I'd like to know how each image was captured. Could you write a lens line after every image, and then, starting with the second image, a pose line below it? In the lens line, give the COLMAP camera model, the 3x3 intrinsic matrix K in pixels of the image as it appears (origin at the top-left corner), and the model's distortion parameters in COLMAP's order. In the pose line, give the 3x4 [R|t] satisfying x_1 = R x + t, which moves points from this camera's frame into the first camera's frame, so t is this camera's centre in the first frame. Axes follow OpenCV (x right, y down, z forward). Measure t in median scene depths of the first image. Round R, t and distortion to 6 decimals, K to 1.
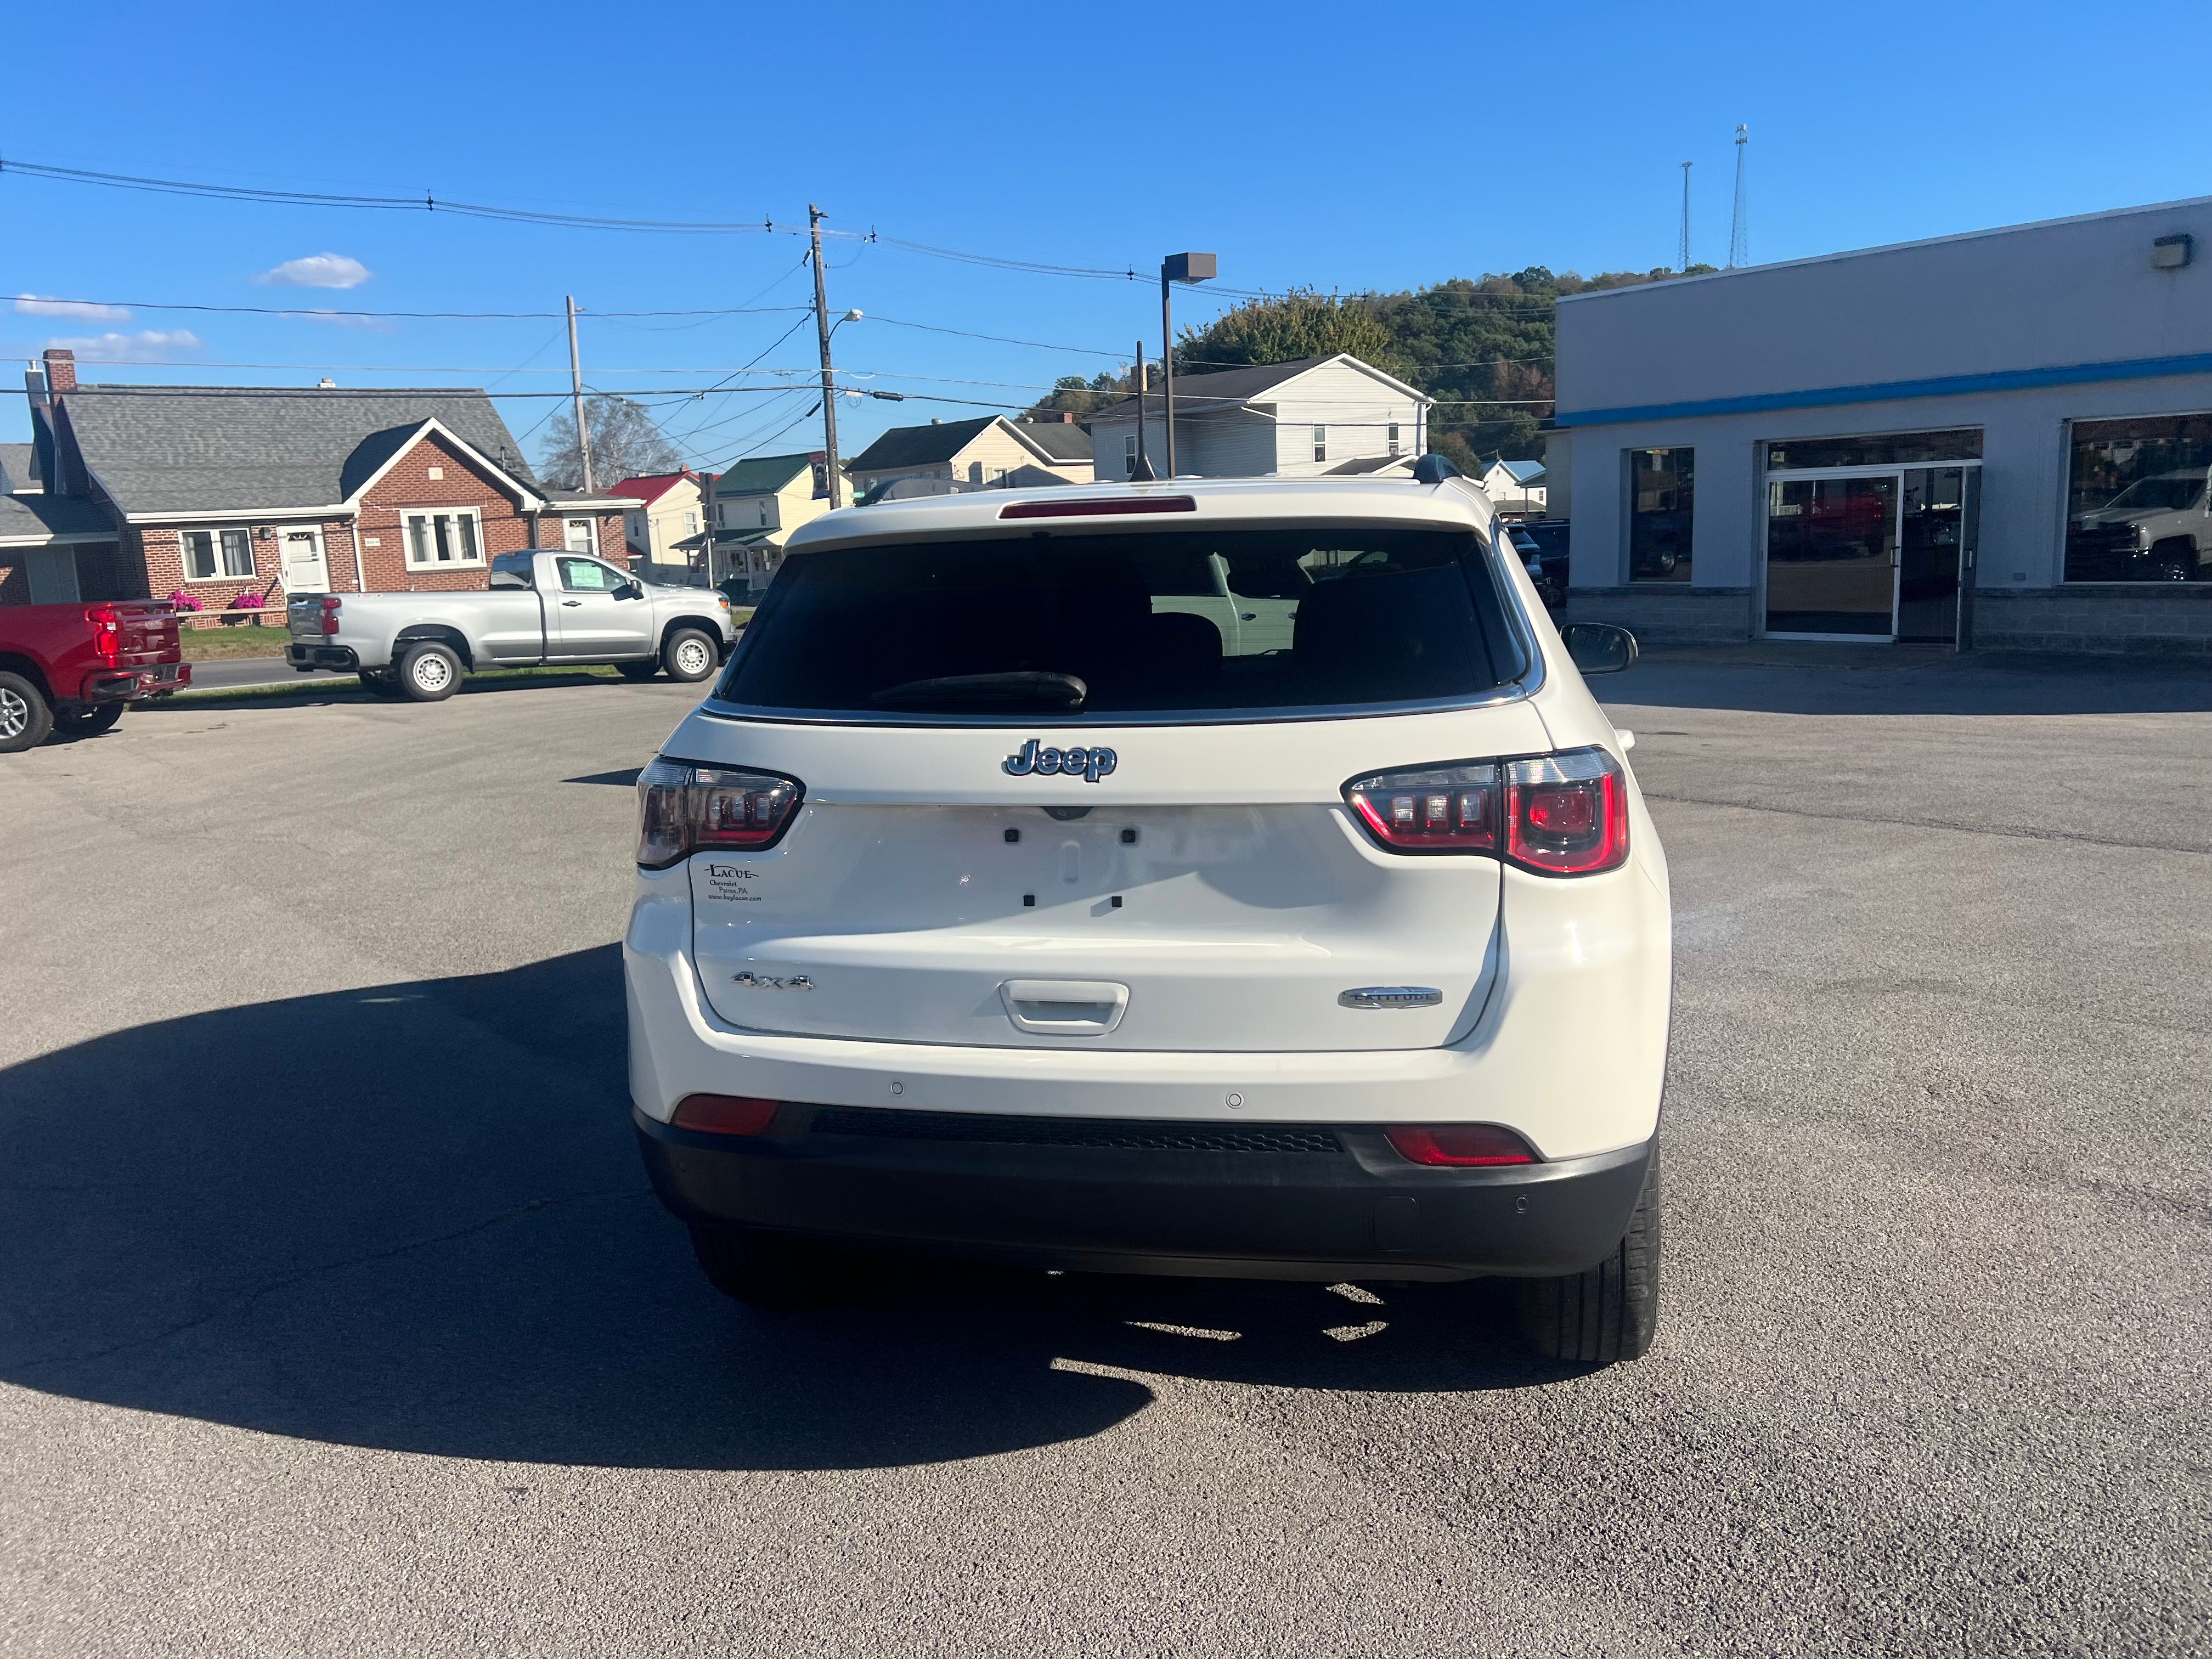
lens RADIAL K [[1648.6, 0, 1118.0], [0, 1648.6, 815.2], [0, 0, 1]] dist [0.048256, -0.048046]
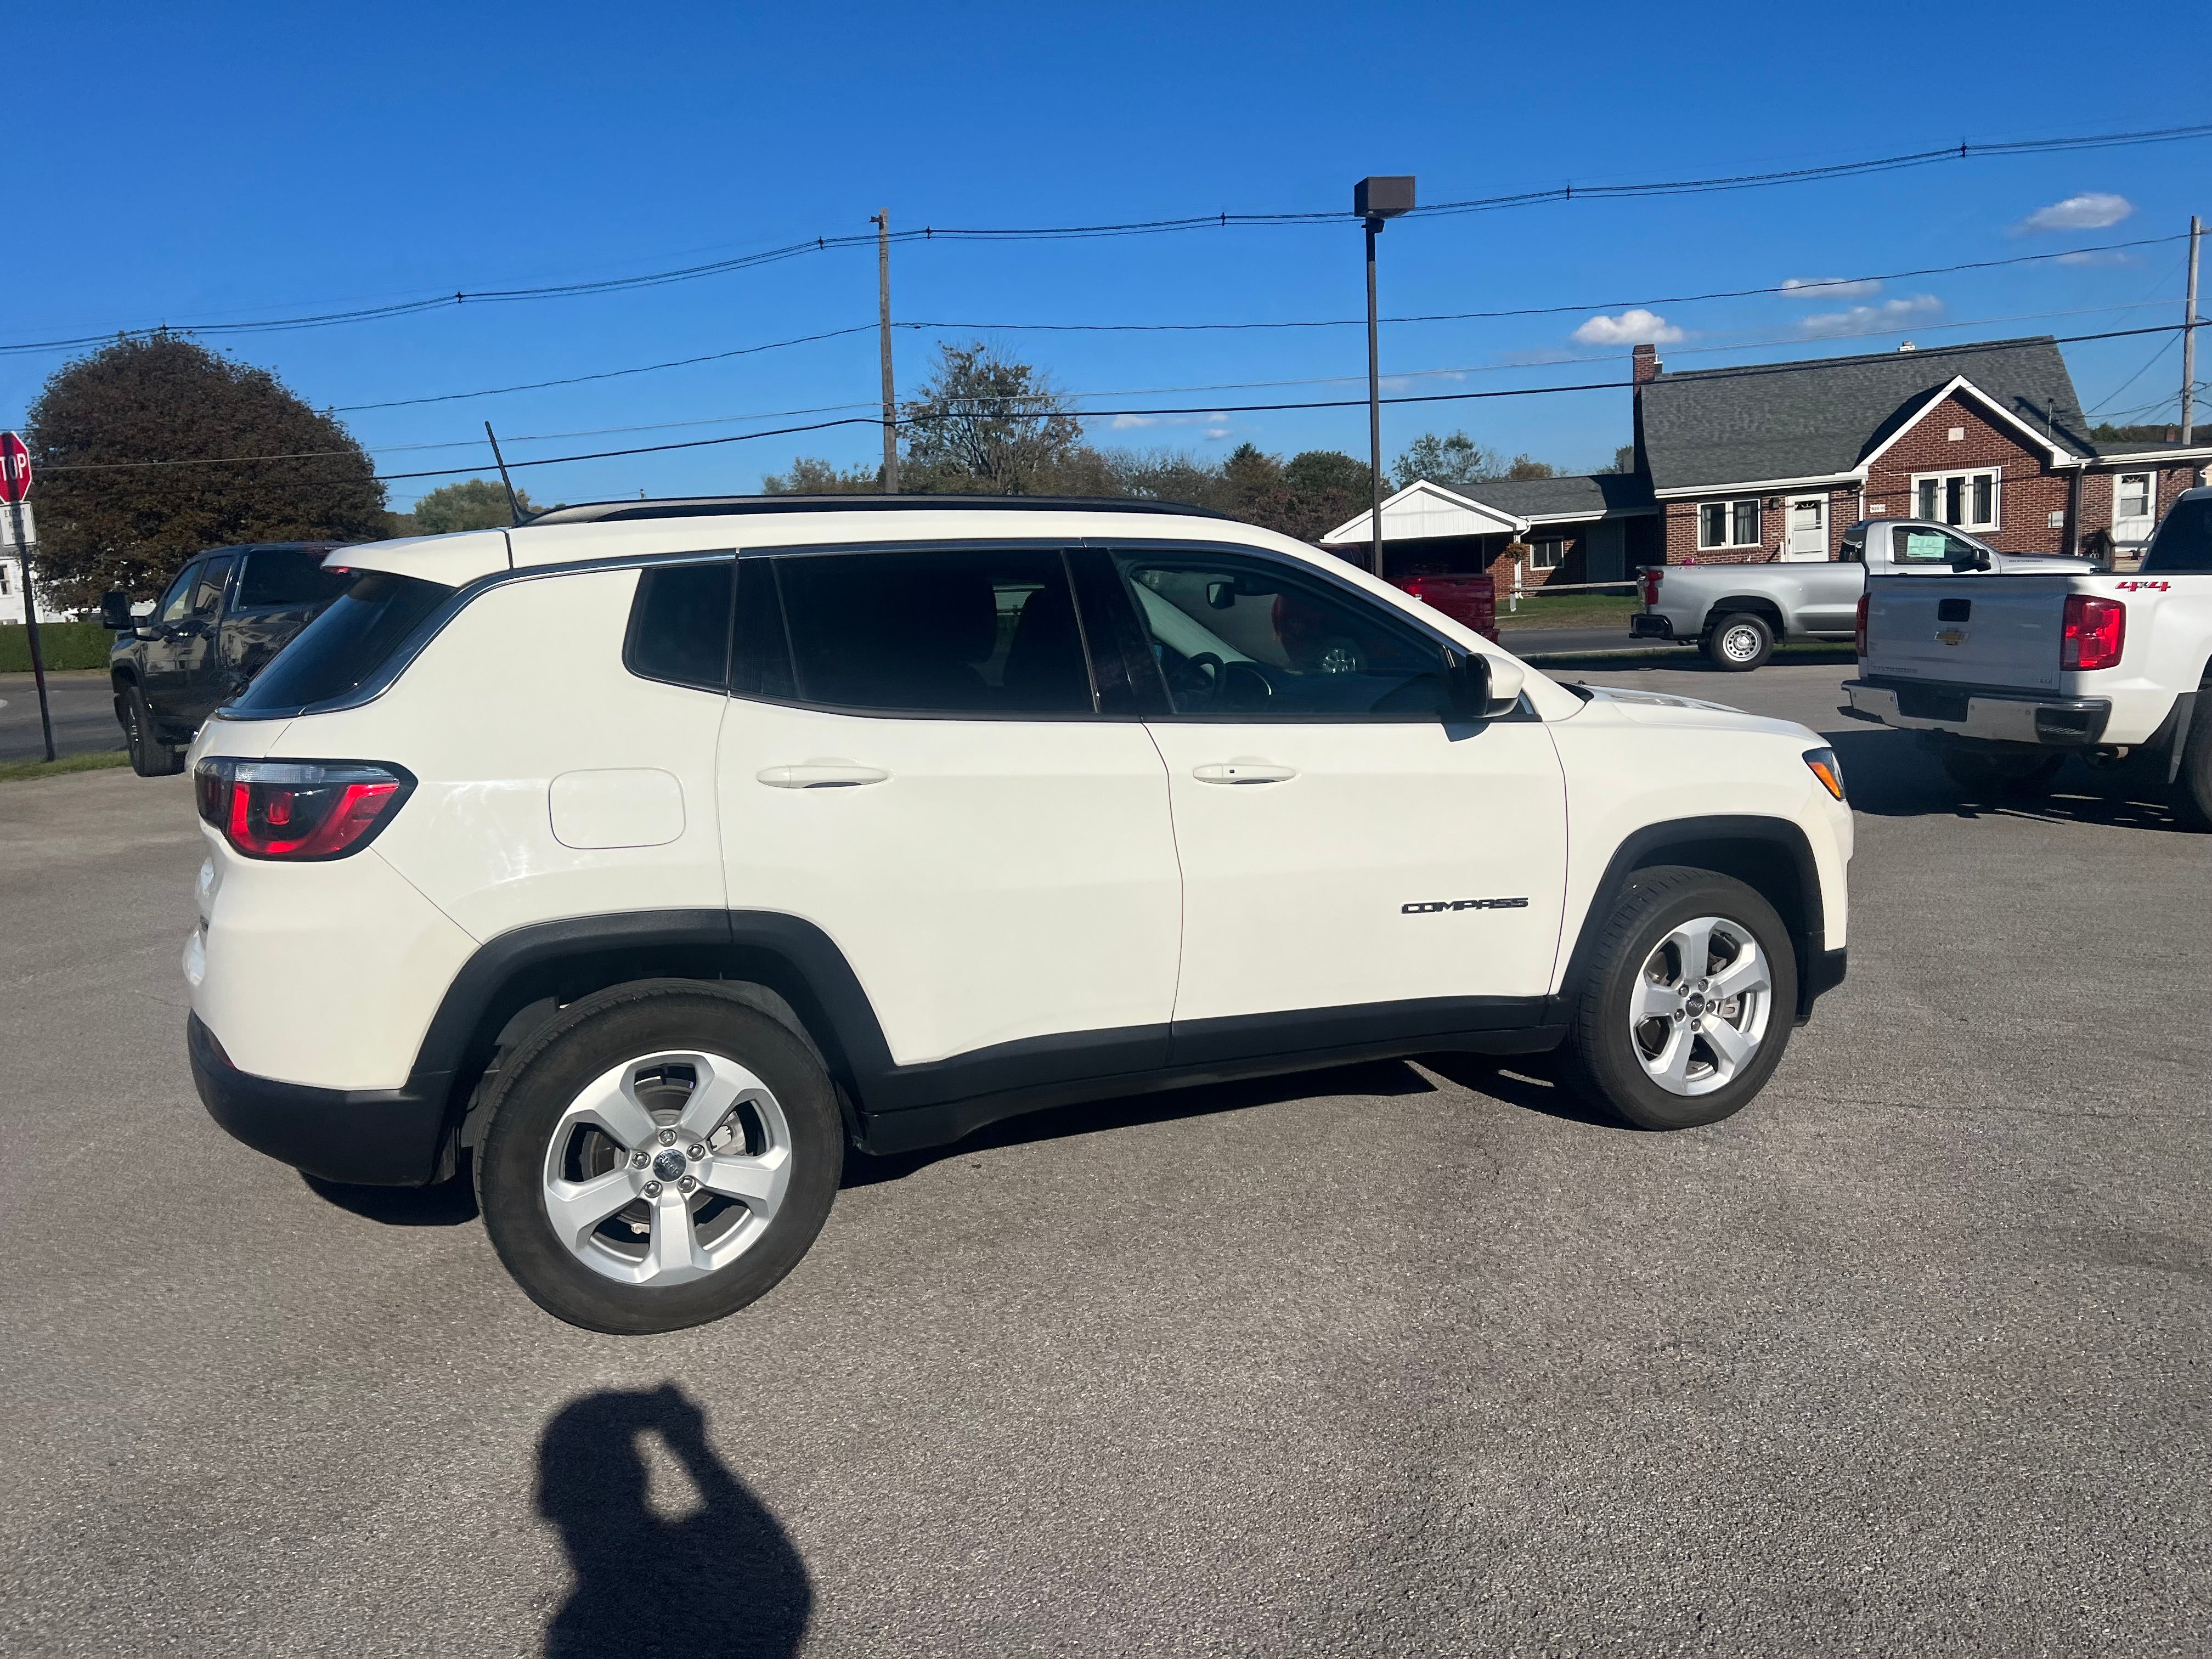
lens RADIAL K [[1648.6, 0, 1129.3], [0, 1648.6, 850.3], [0, 0, 1]] dist [0.048256, -0.048046]
pose [[0.600047, 0.139382, -0.787728, 0.094441], [-0.105048, 0.989906, 0.095137, -0.009061], [0.793037, 0.025663, 0.608632, 0.042643]]
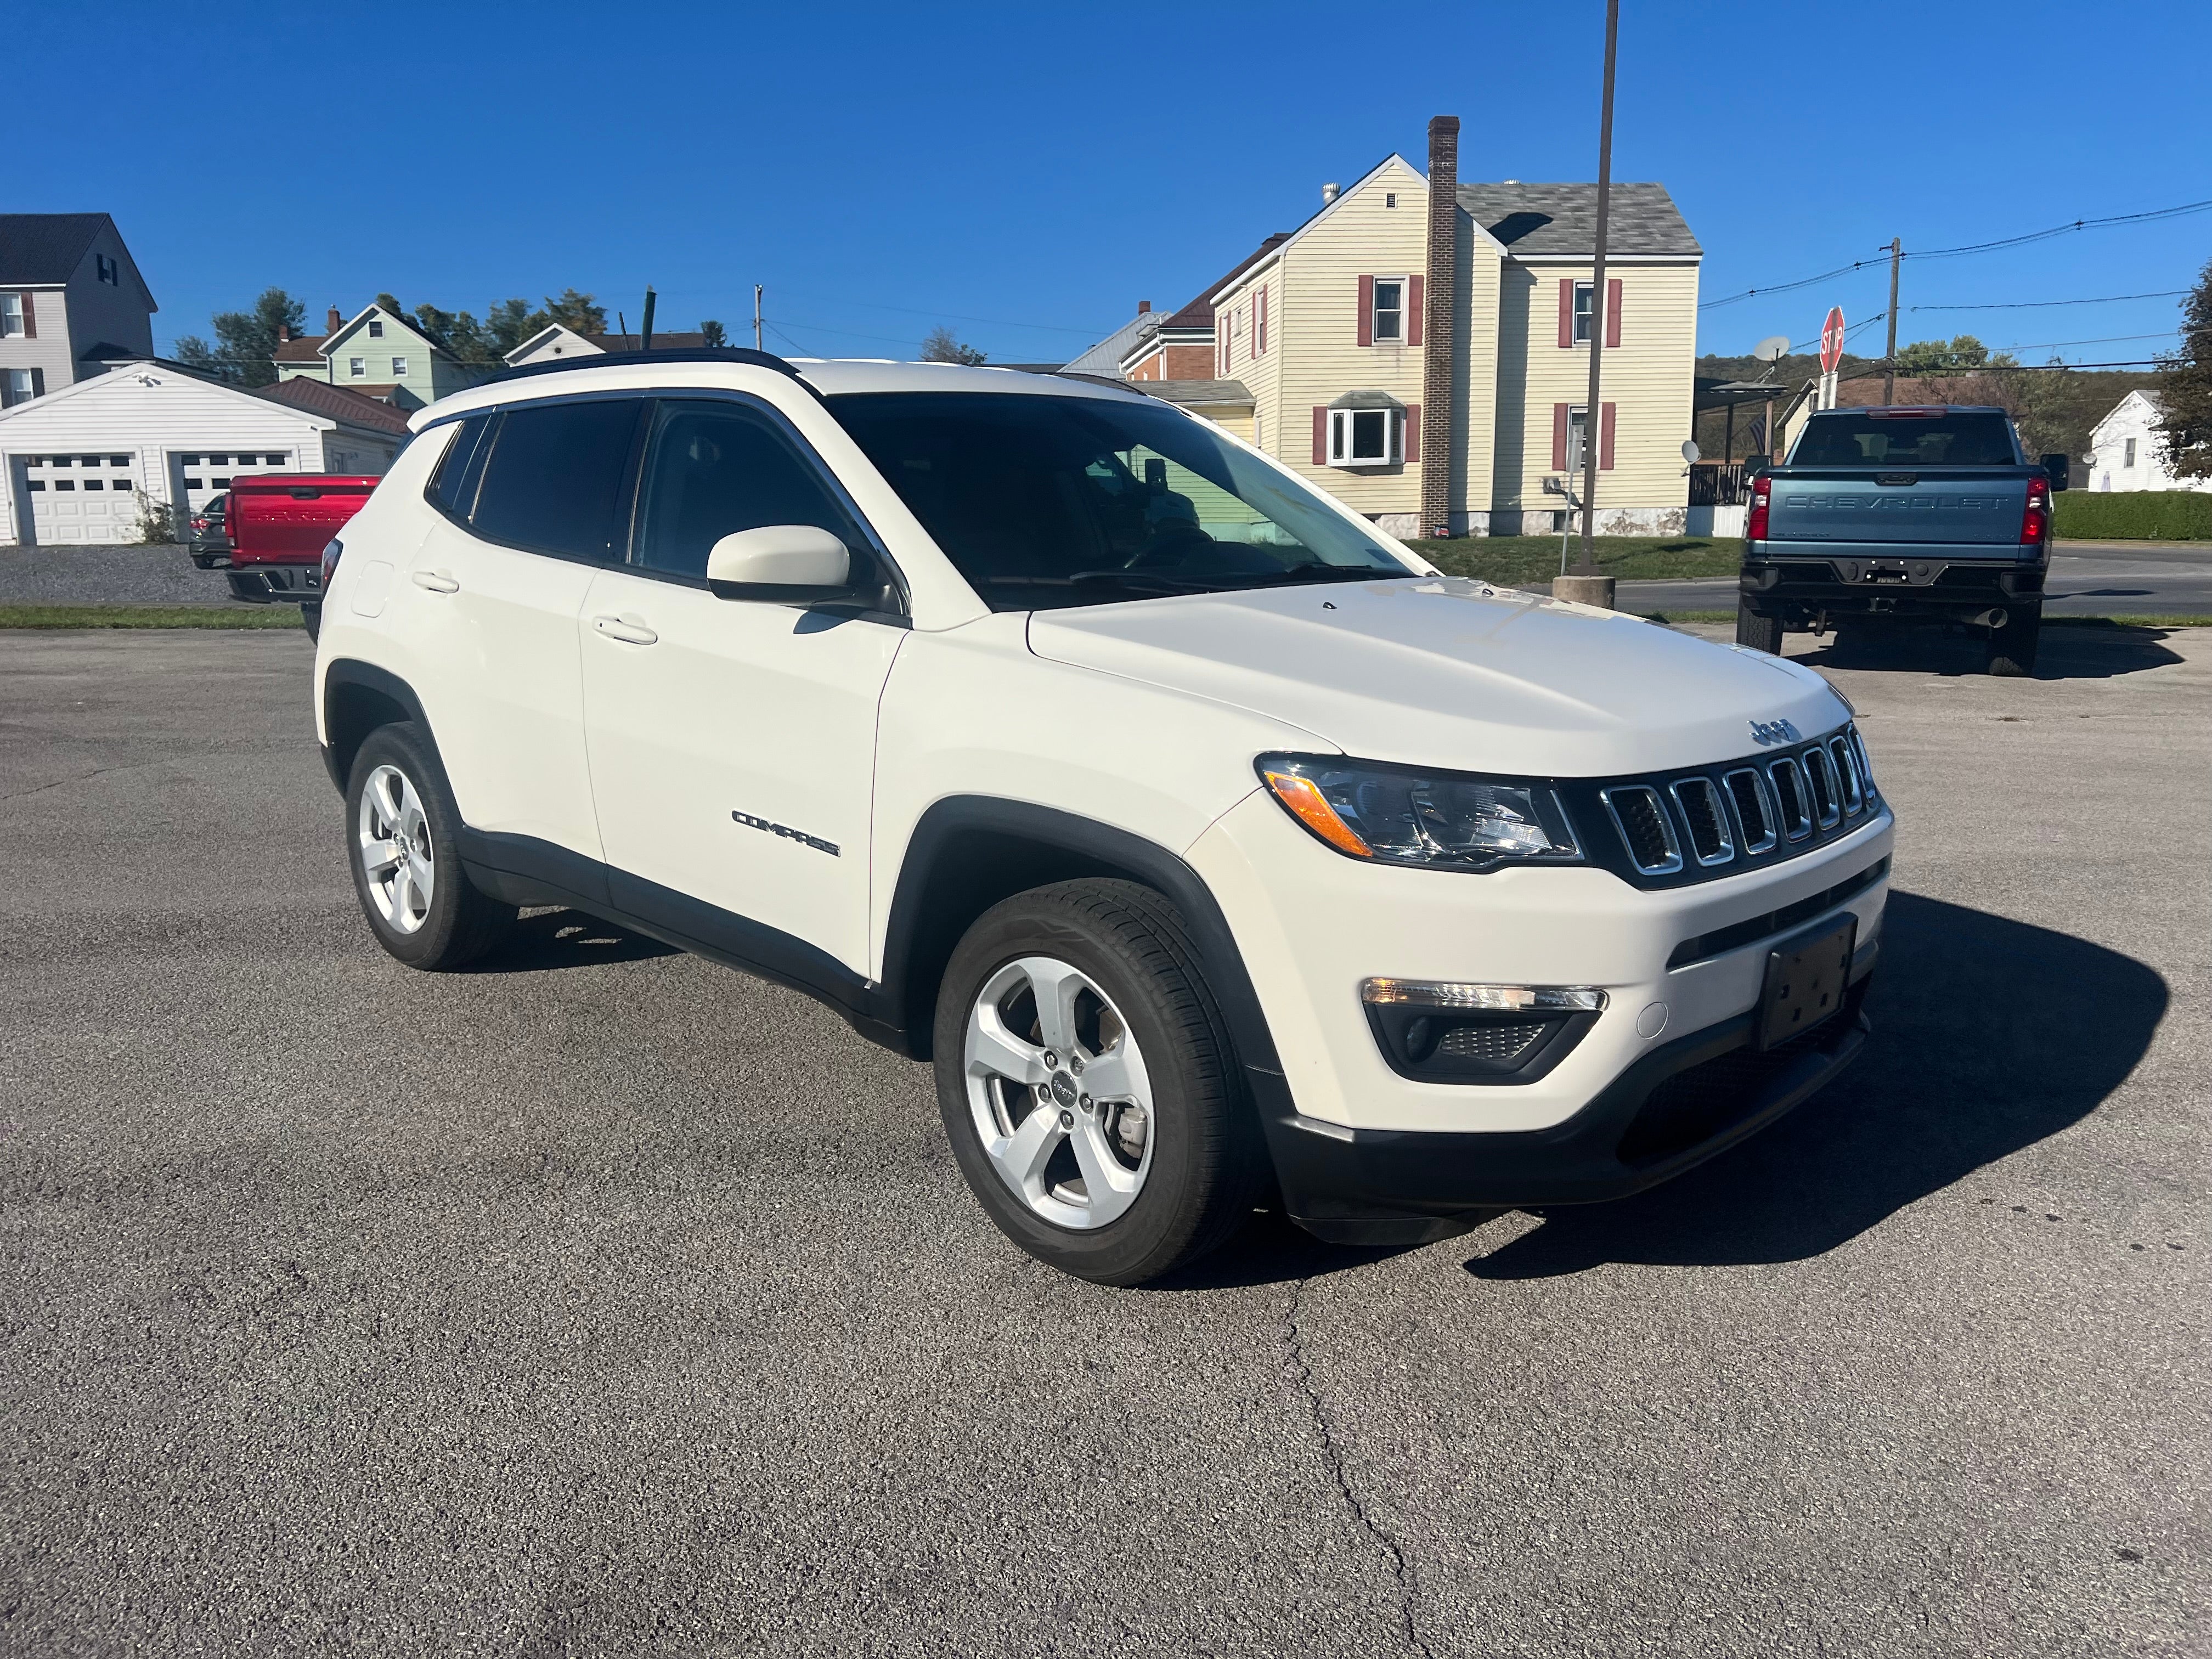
lens RADIAL K [[1648.6, 0, 1106.4], [0, 1648.6, 830.3], [0, 0, 1]] dist [0.048256, -0.048046]
pose [[-0.518486, 0.203083, -0.830620, 0.088978], [-0.111864, 0.946930, 0.301348, -0.024326], [0.847737, 0.249161, -0.468252, 0.165072]]
